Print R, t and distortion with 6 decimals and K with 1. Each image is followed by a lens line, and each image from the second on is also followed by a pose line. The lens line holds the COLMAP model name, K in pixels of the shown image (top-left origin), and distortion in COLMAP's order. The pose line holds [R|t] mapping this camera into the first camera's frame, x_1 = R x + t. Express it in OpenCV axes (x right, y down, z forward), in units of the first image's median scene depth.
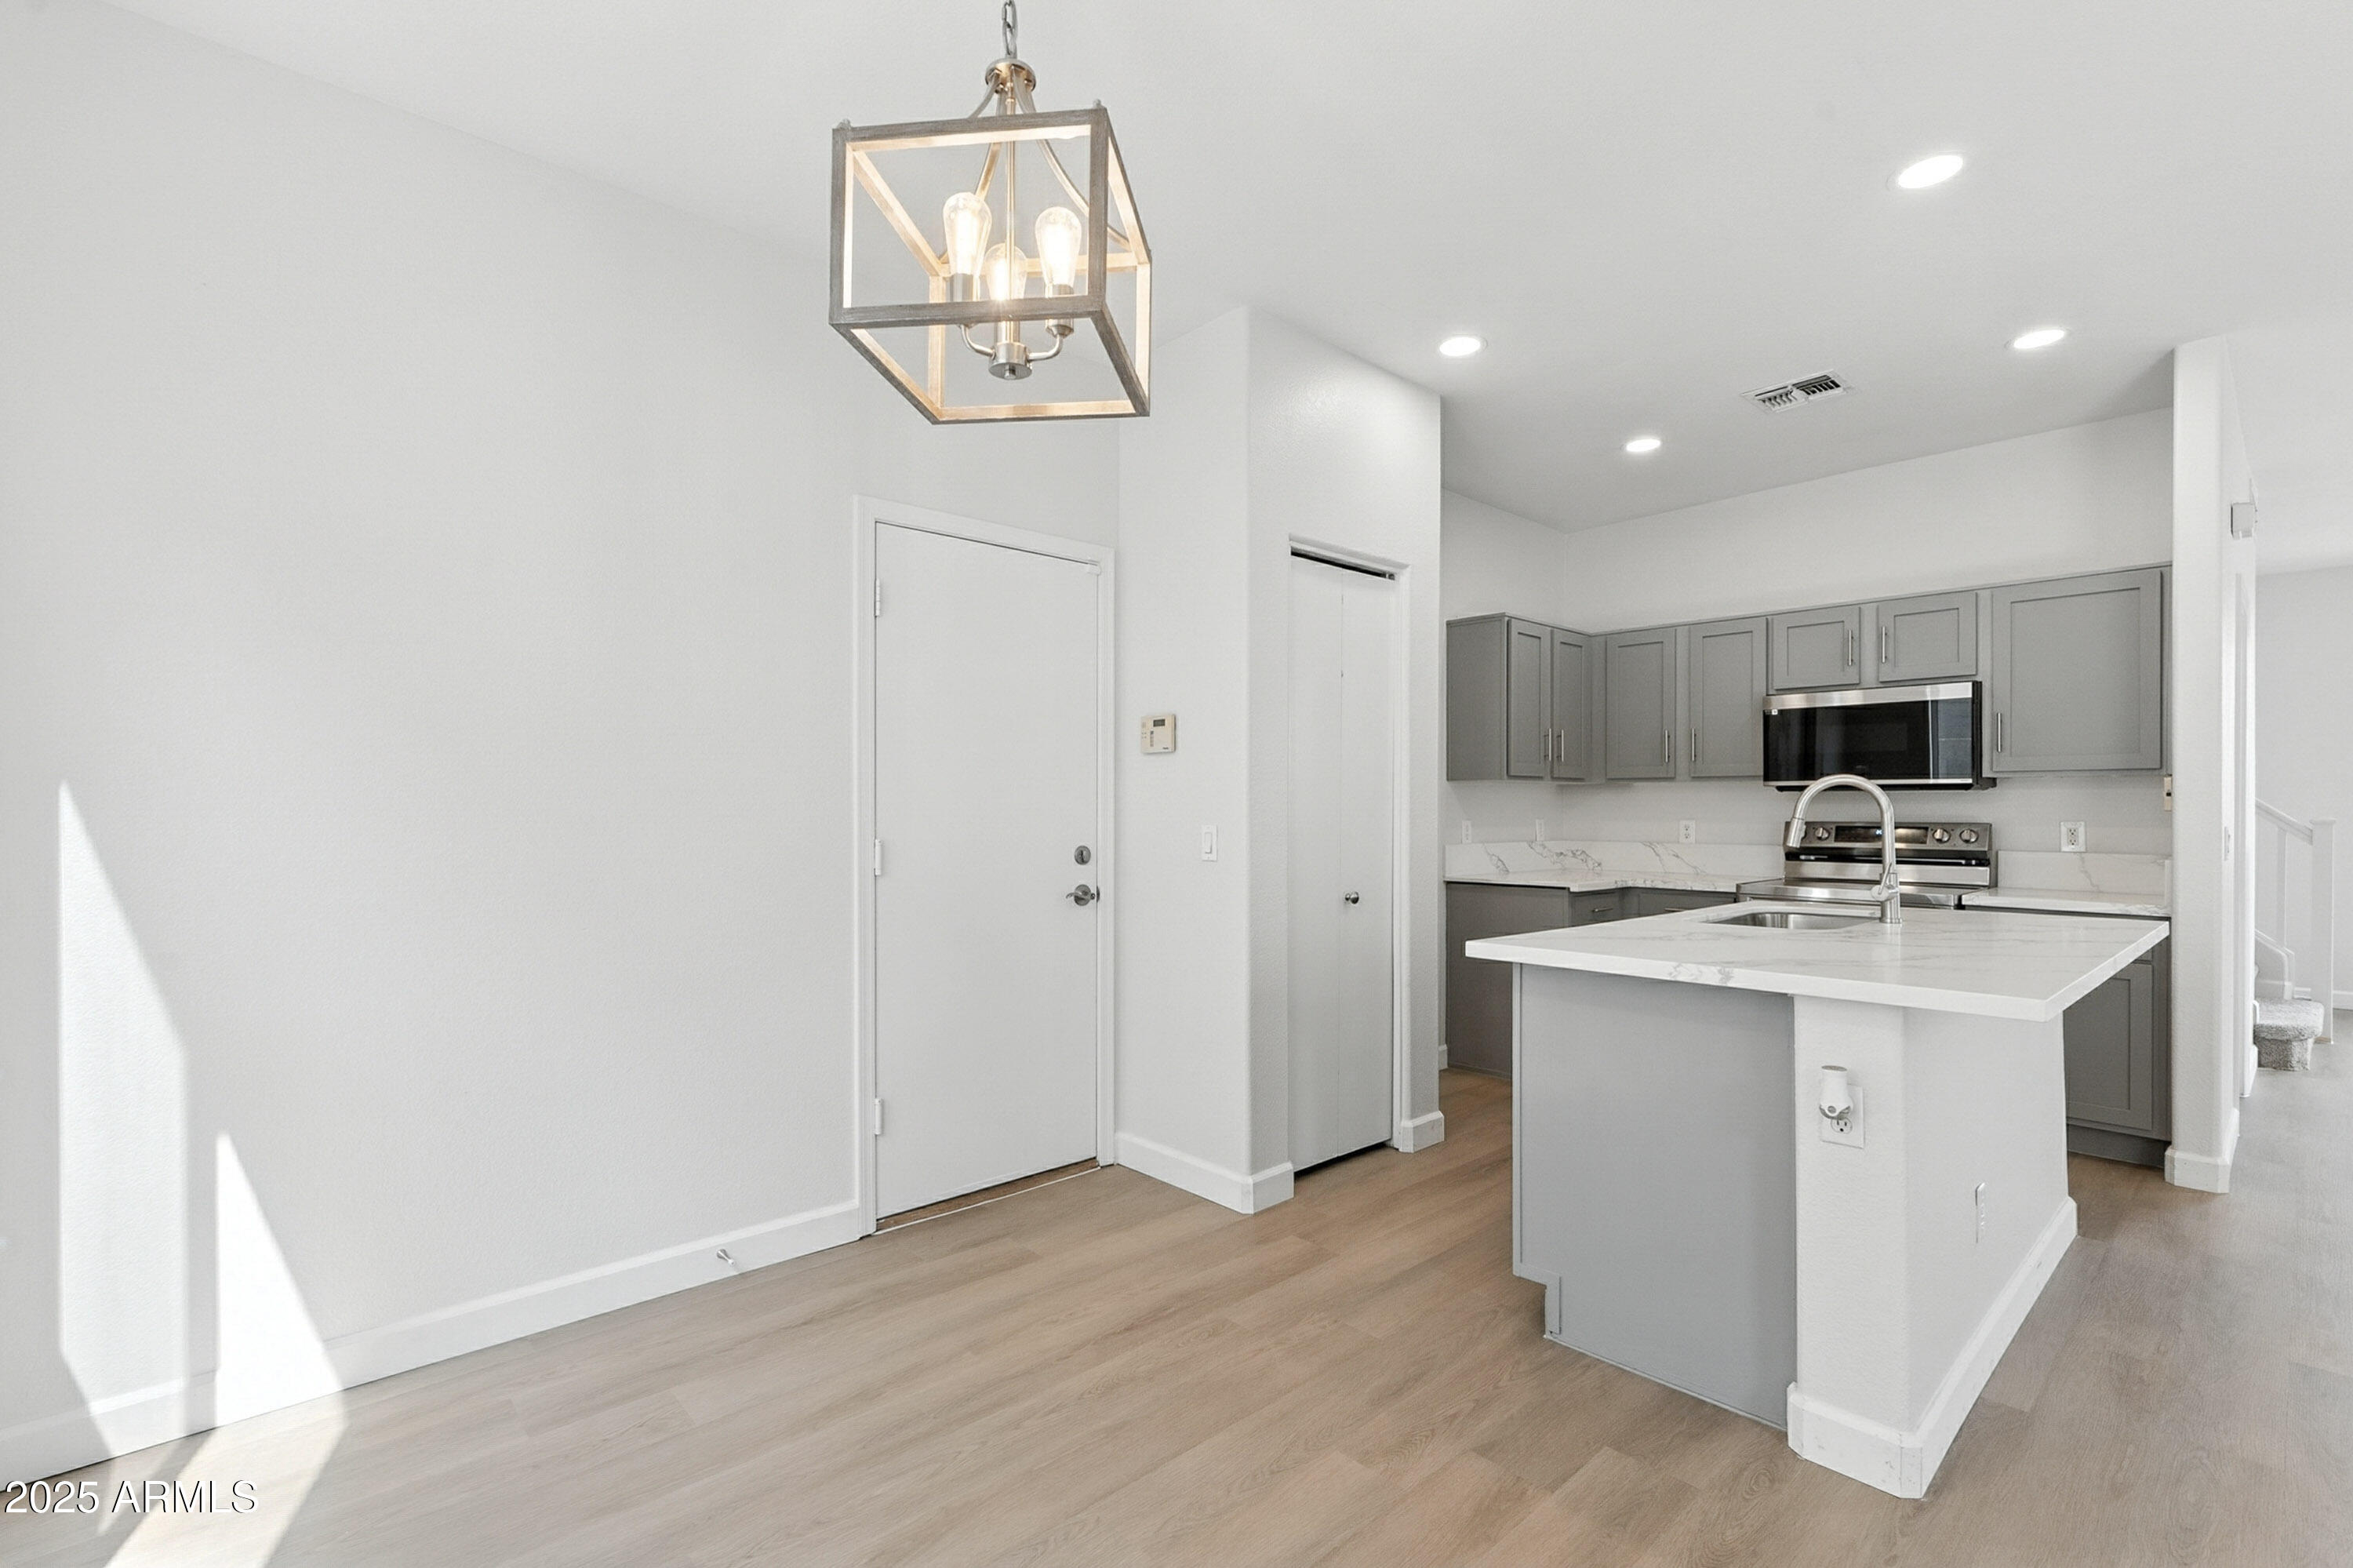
lens RADIAL K [[1066.3, 0, 1167.7], [0, 1066.3, 813.2], [0, 0, 1]] dist [0.001809, -0.000595]
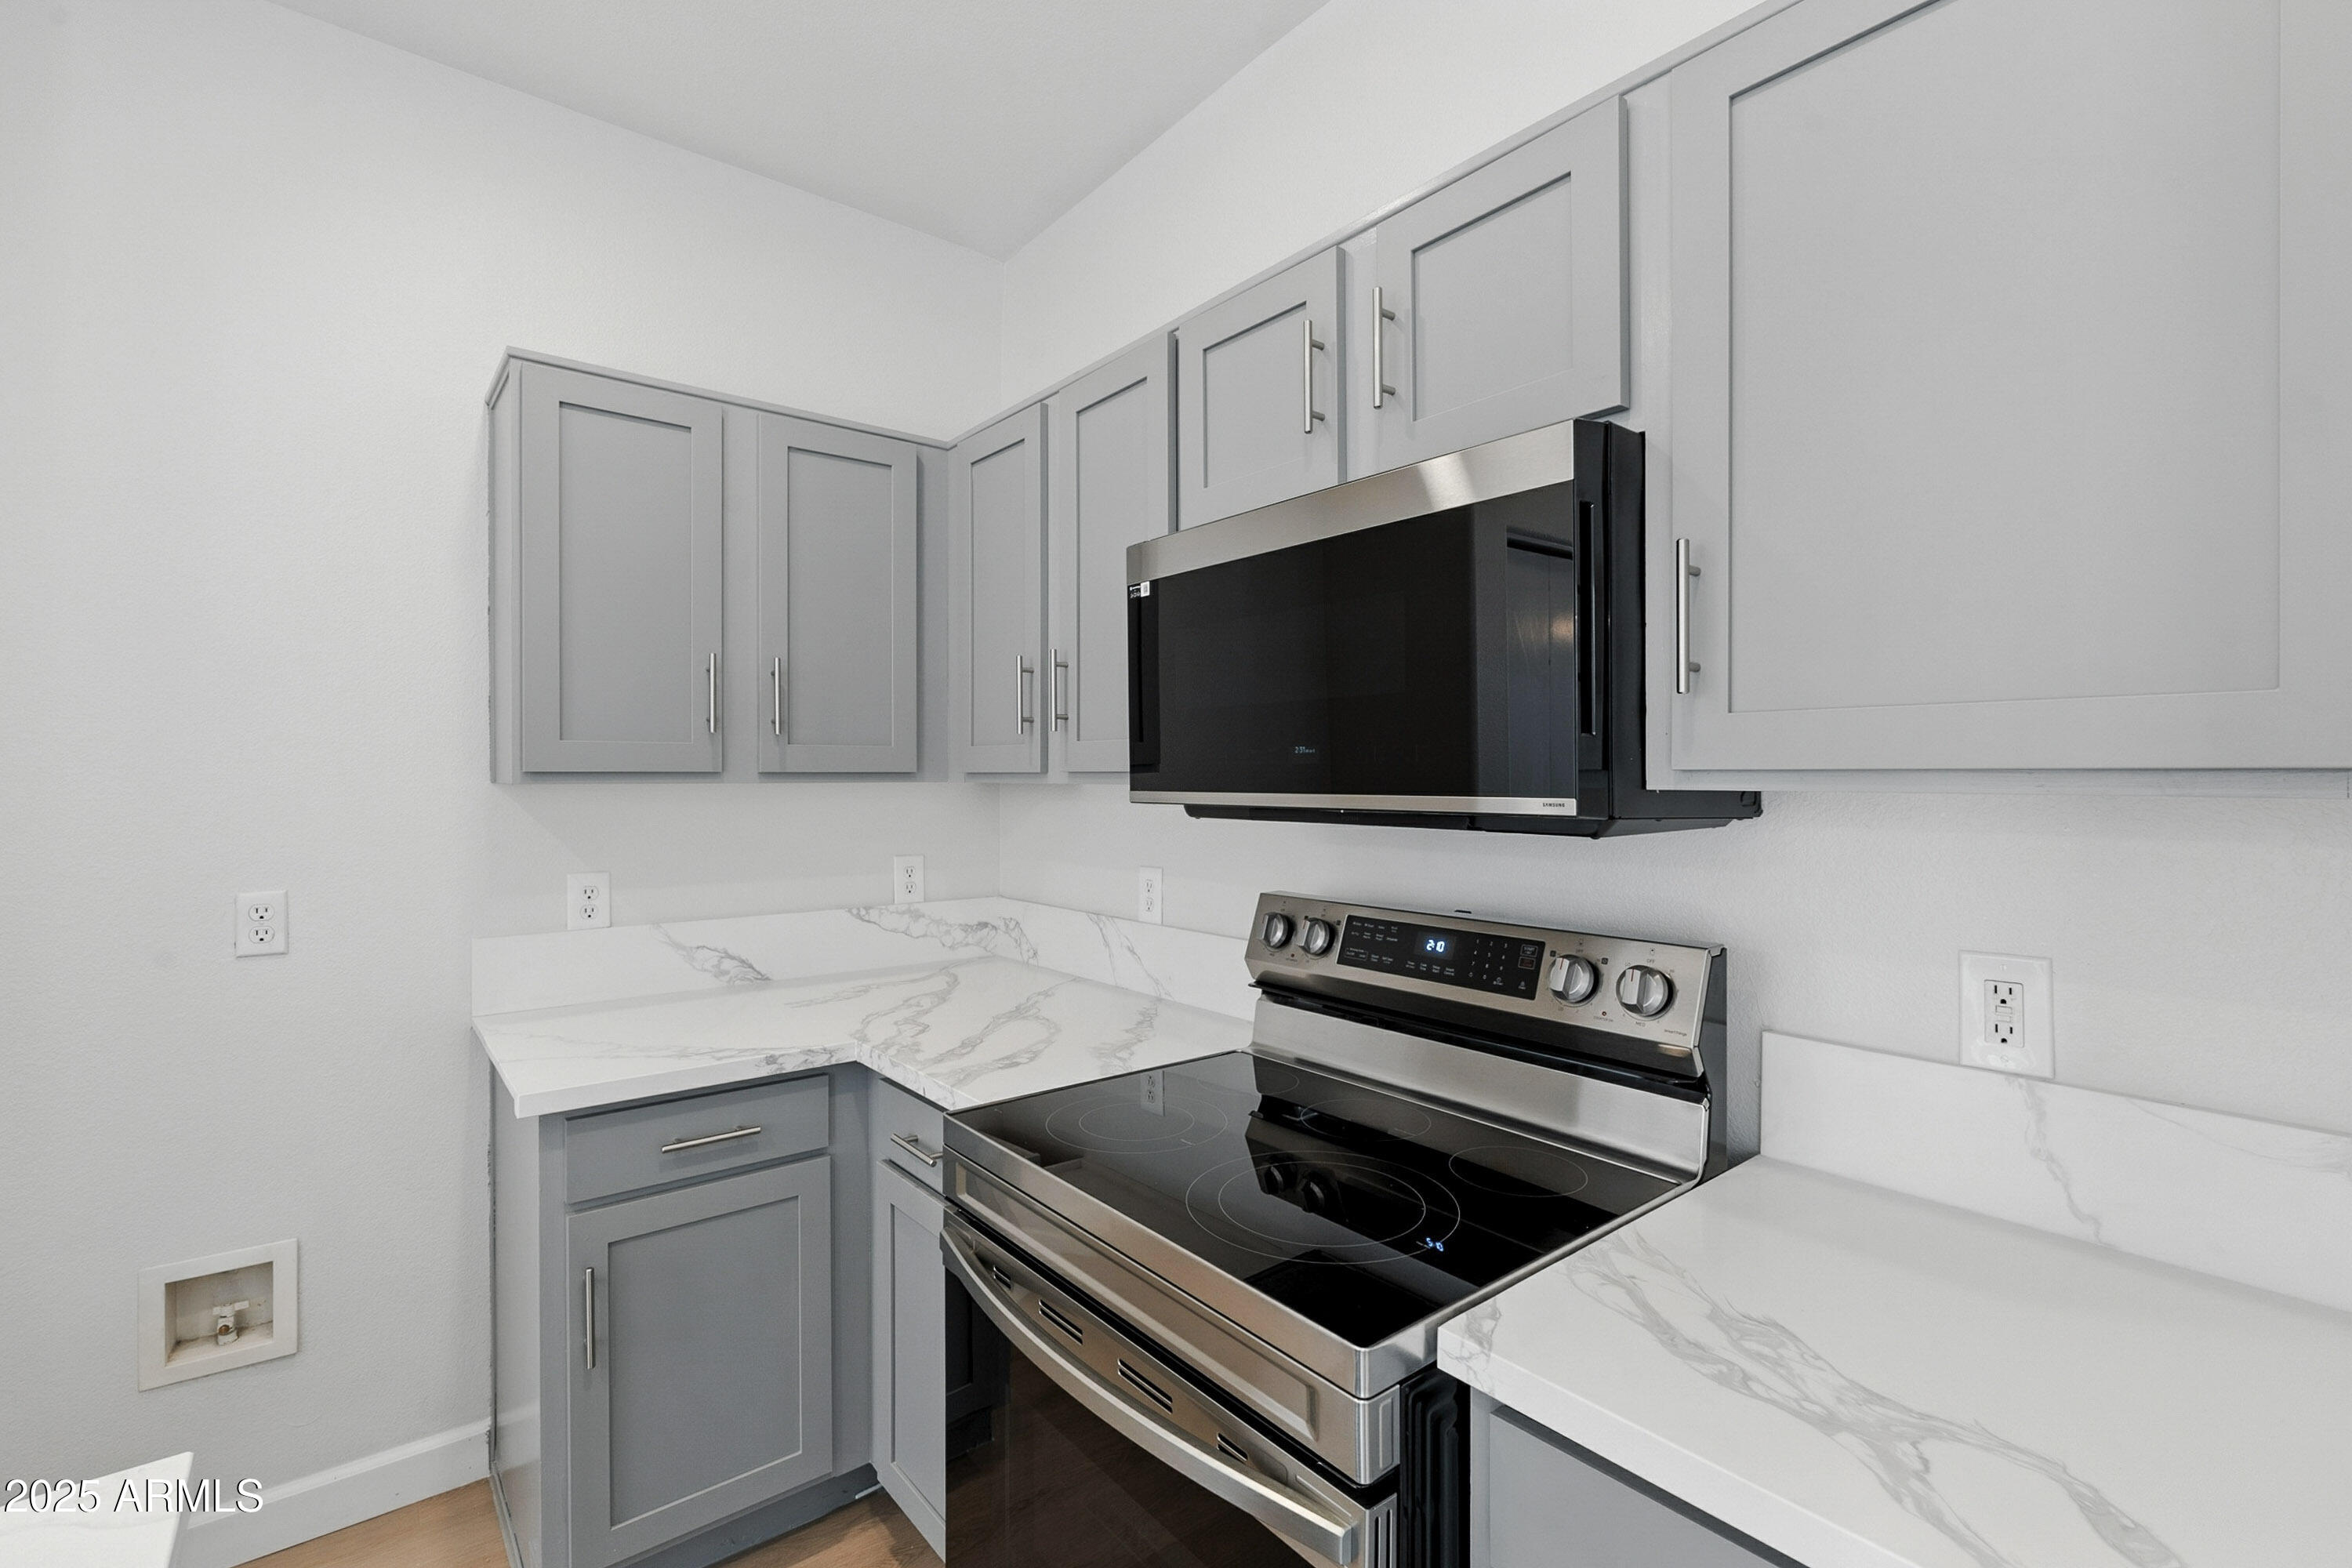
lens RADIAL K [[1051.7, 0, 1176.0], [0, 1051.7, 784.0], [0, 0, 1]] dist [-0.000137, -0.000001]
pose [[0.998141, -0.001265, -0.060941, 0.626133], [0.001419, 0.999996, 0.002488, -0.034364], [0.060937, -0.002570, 0.998138, 0.691094]]
